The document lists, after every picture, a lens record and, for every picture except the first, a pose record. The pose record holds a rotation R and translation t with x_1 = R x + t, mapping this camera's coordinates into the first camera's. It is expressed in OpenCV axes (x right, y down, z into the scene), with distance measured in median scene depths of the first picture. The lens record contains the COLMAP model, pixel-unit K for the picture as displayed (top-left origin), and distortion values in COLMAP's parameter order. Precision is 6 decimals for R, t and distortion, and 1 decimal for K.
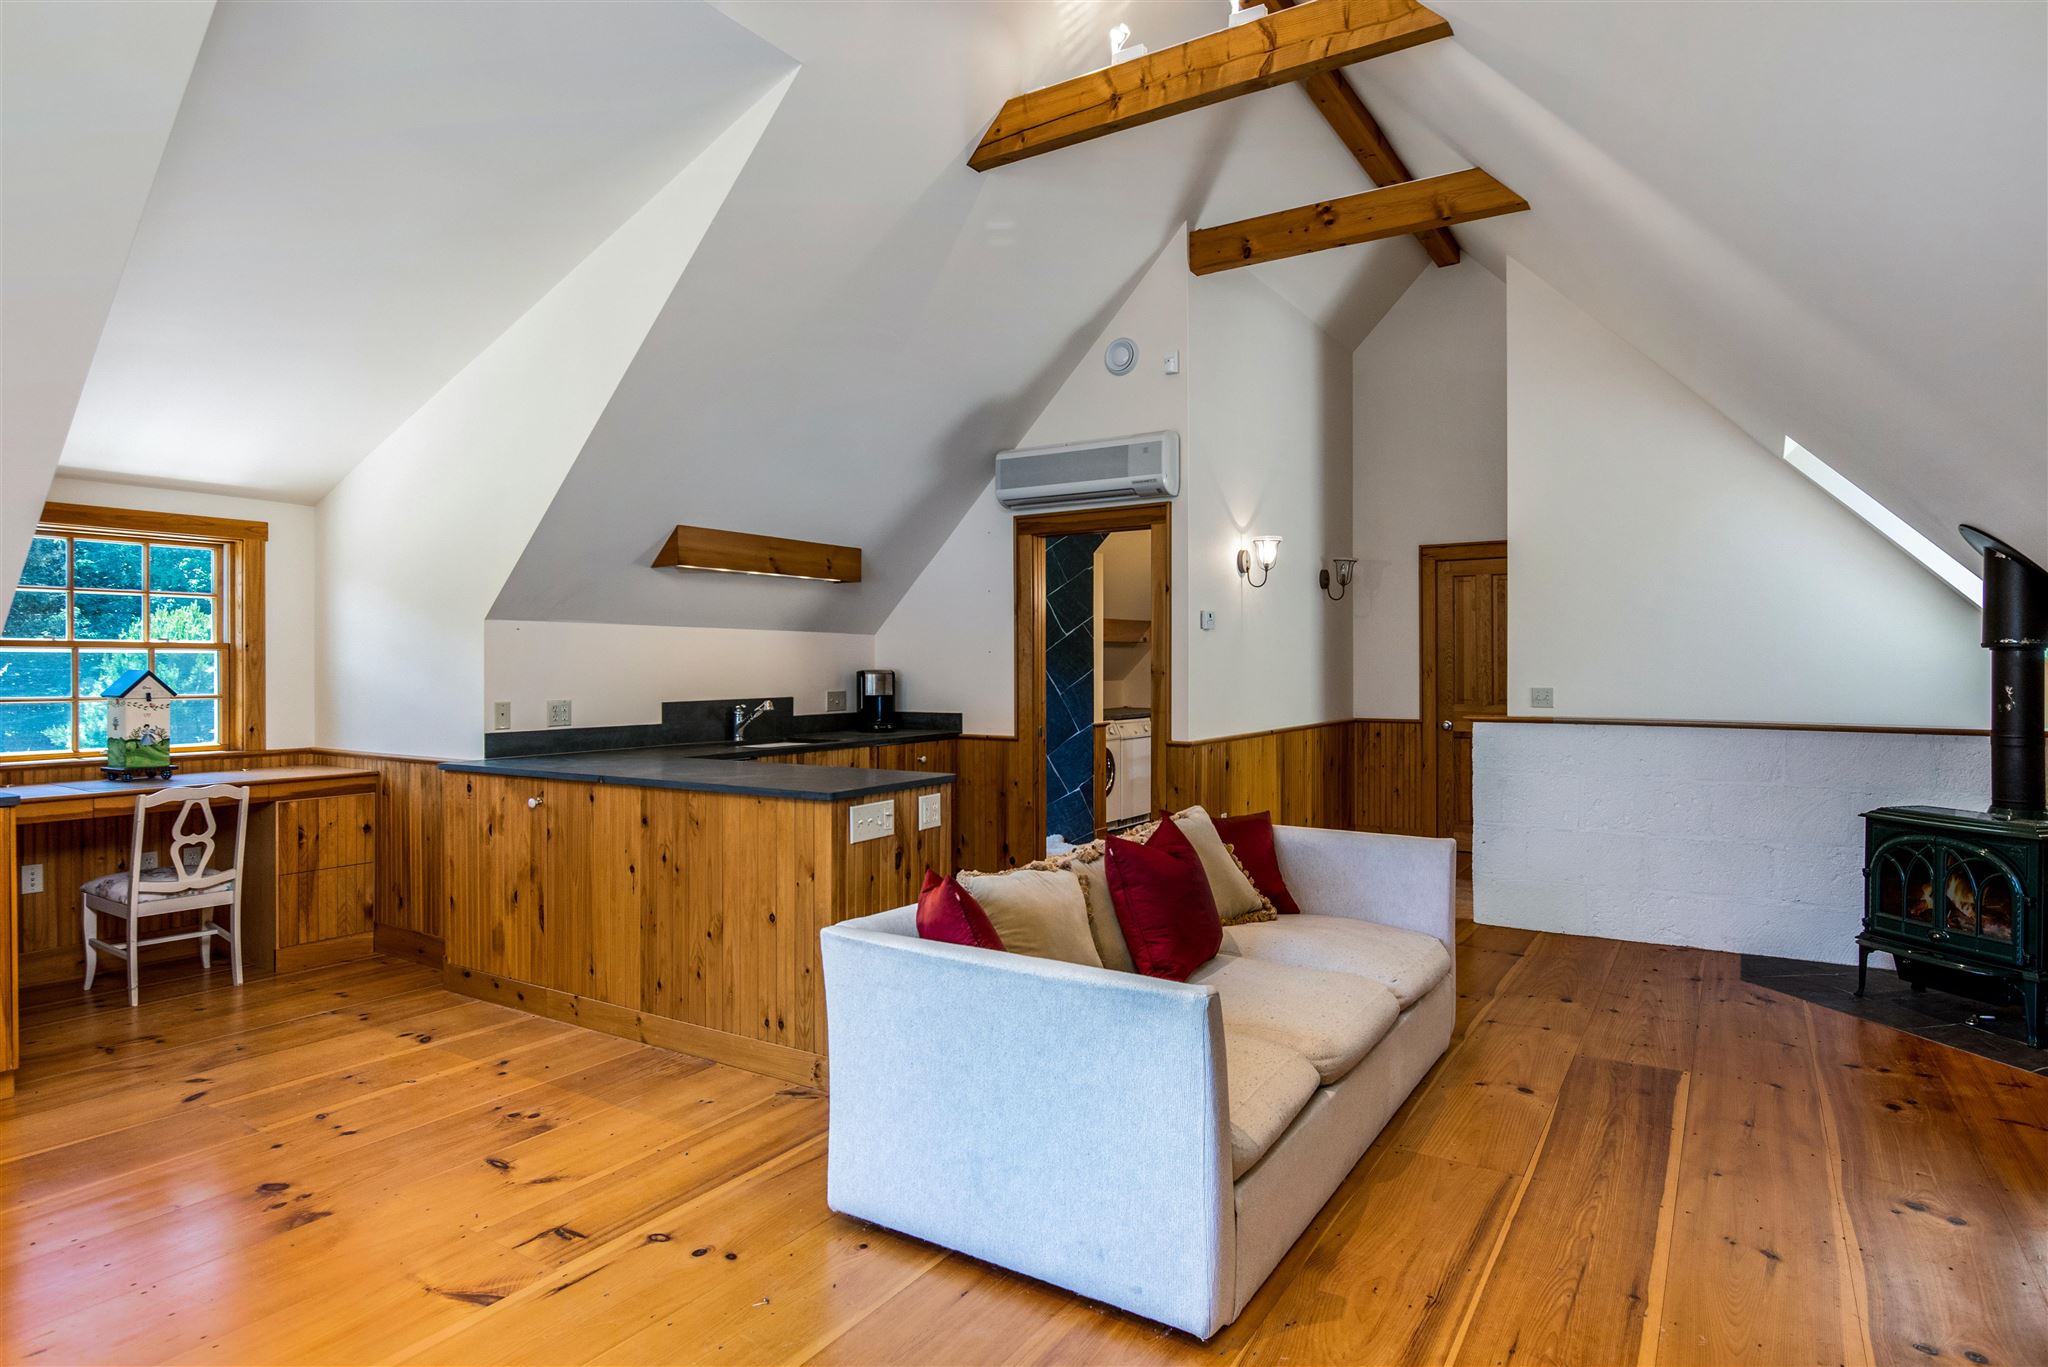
lens RADIAL K [[1139.5, 0, 1019.0], [0, 1139.5, 677.1], [0, 0, 1]] dist [-0.006696, -0.006985]
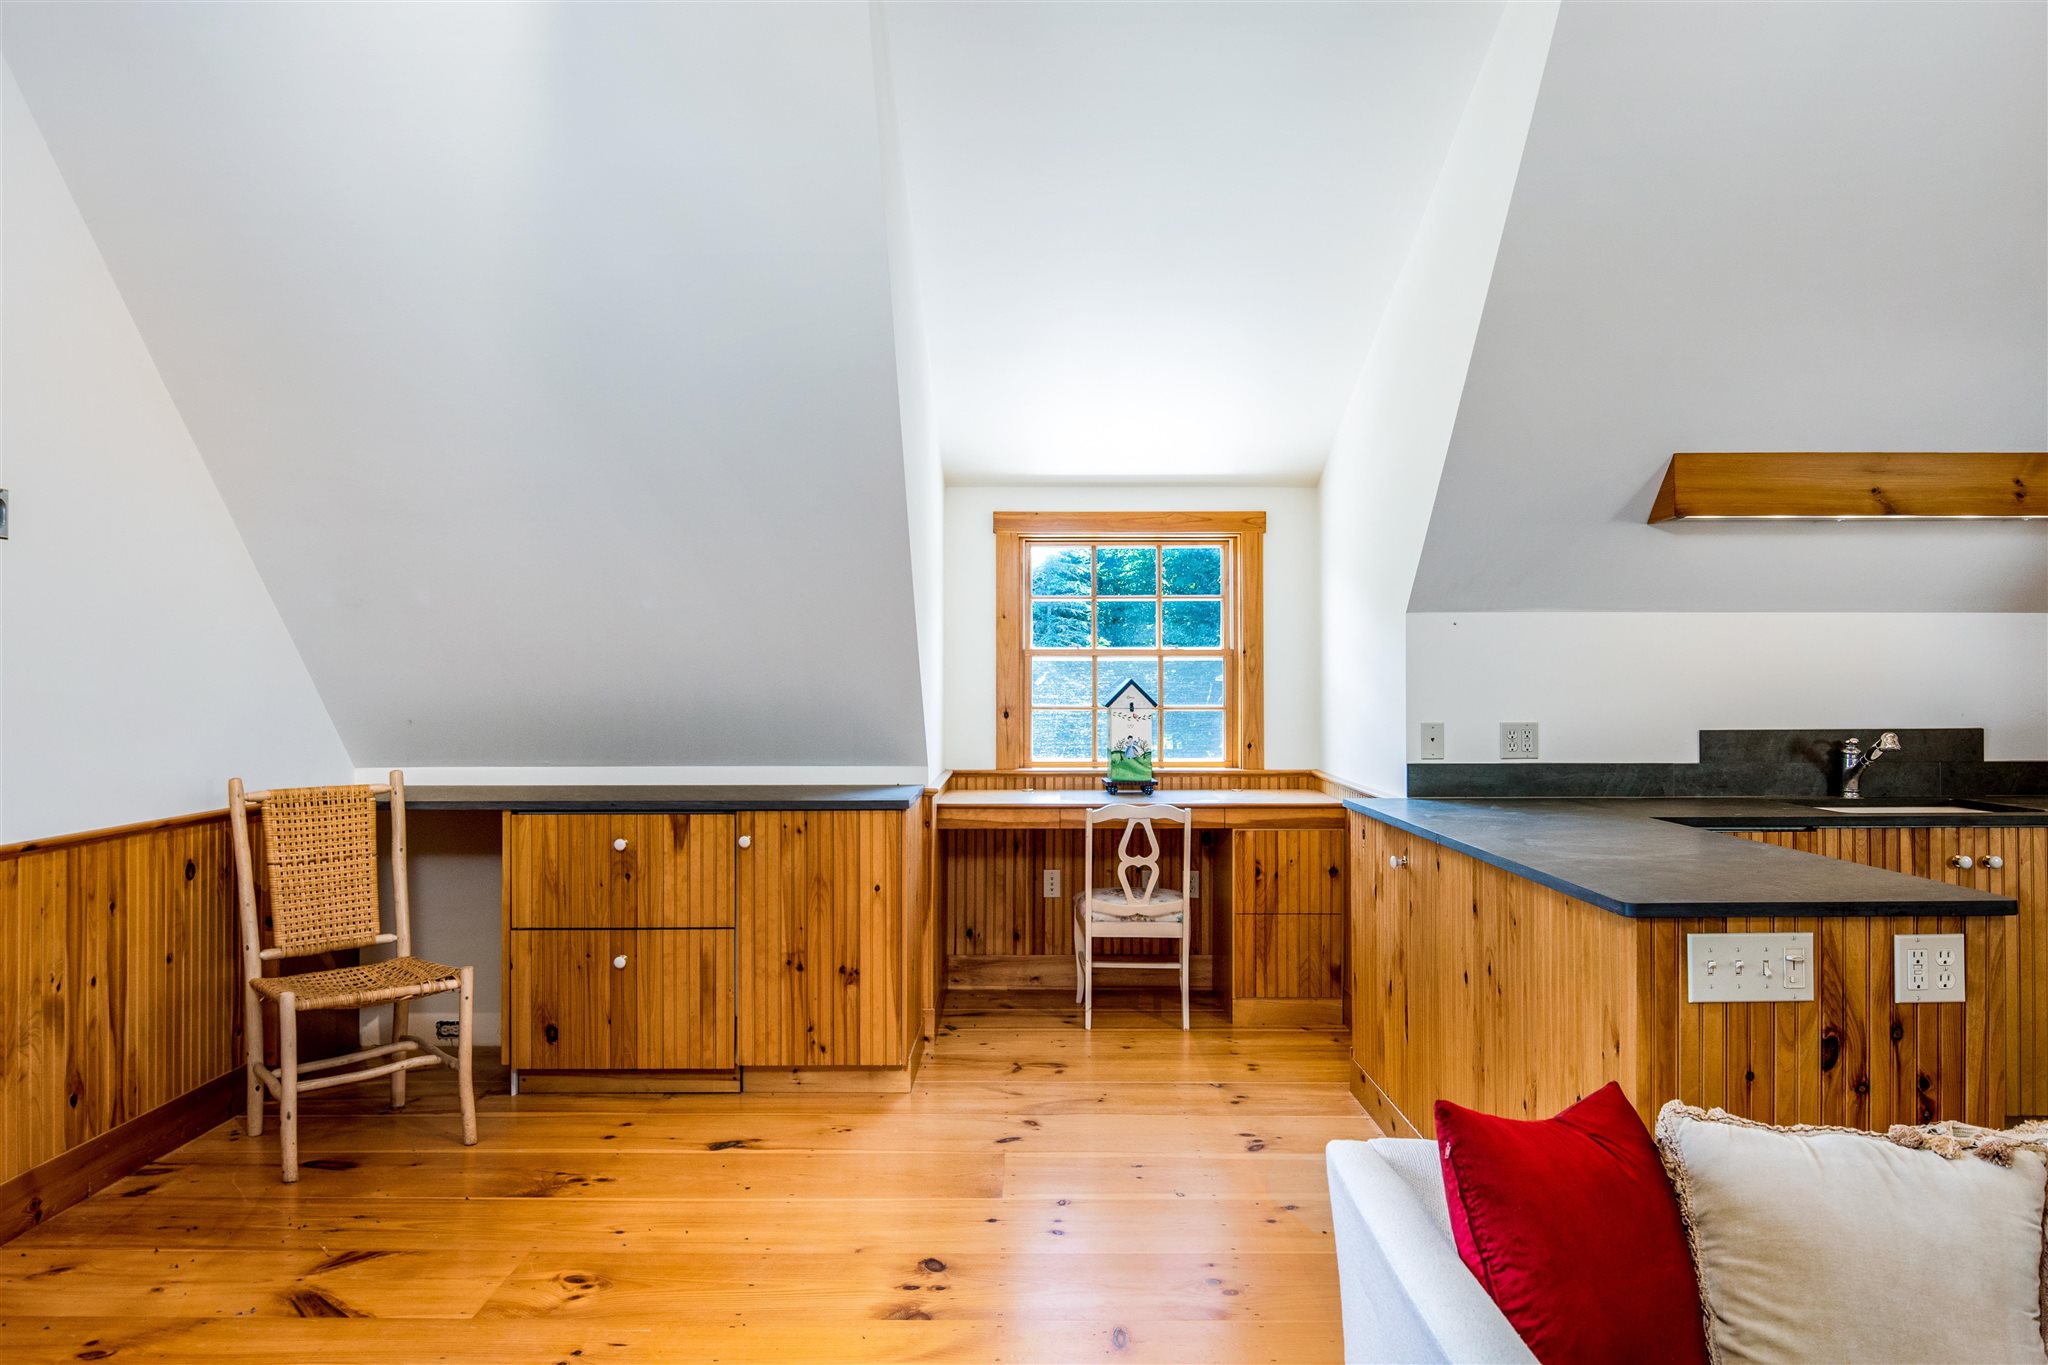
lens RADIAL K [[1424.6, 0, 1029.3], [0, 1424.6, 679.0], [0, 0, 1]] dist [0.001755, -0.006231]
pose [[0.535522, 0.002160, -0.844518, 0.194008], [-0.007354, 0.999971, -0.002106, -0.002766], [0.844489, 0.007339, 0.535523, 0.283136]]
